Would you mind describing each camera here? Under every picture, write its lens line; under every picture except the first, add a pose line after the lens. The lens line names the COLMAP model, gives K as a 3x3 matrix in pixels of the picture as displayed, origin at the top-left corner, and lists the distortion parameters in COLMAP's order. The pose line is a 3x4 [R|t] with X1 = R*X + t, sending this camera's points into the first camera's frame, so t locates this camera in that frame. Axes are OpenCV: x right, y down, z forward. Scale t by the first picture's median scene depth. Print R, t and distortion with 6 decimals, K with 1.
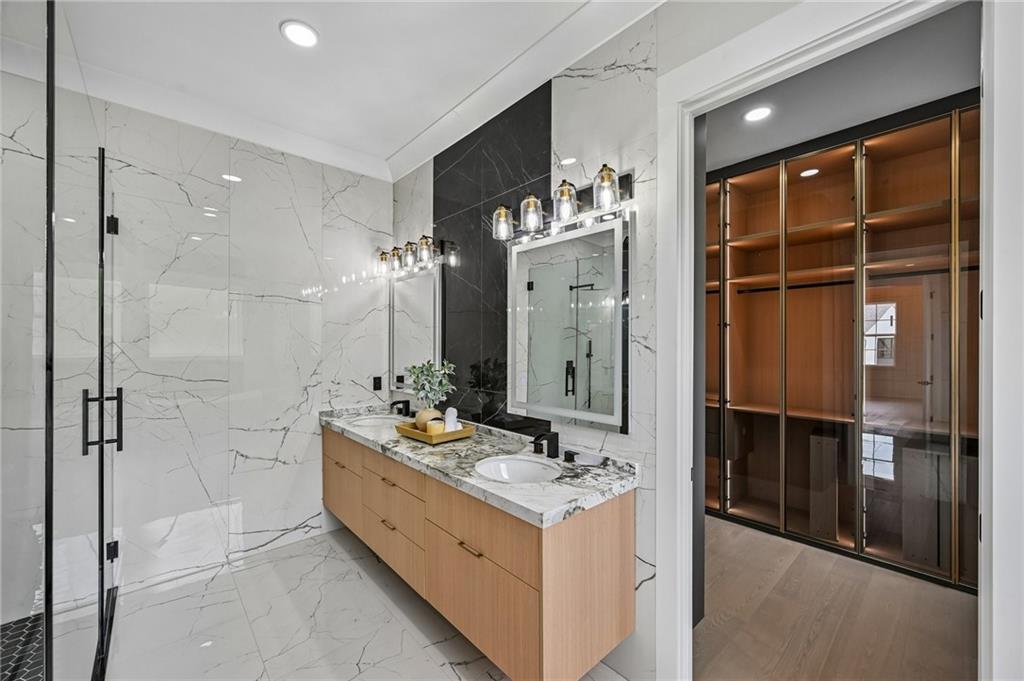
lens RADIAL K [[398.0, 0, 511.2], [0, 398.0, 344.8], [0, 0, 1]] dist [0.001002, -0.000079]
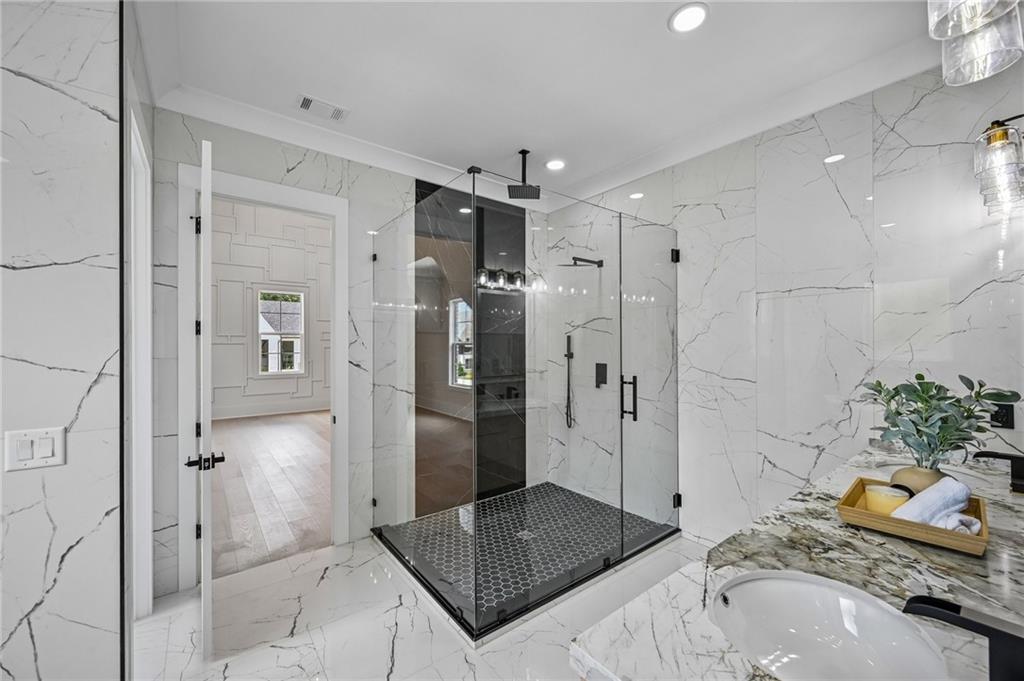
lens RADIAL K [[398.0, 0, 511.8], [0, 398.0, 344.1], [0, 0, 1]] dist [0.001002, -0.000079]
pose [[-0.050697, -0.004738, -0.998703, 0.346391], [0.001370, 0.999987, -0.004813, 0.000818], [0.998713, -0.001612, -0.050689, 0.498352]]
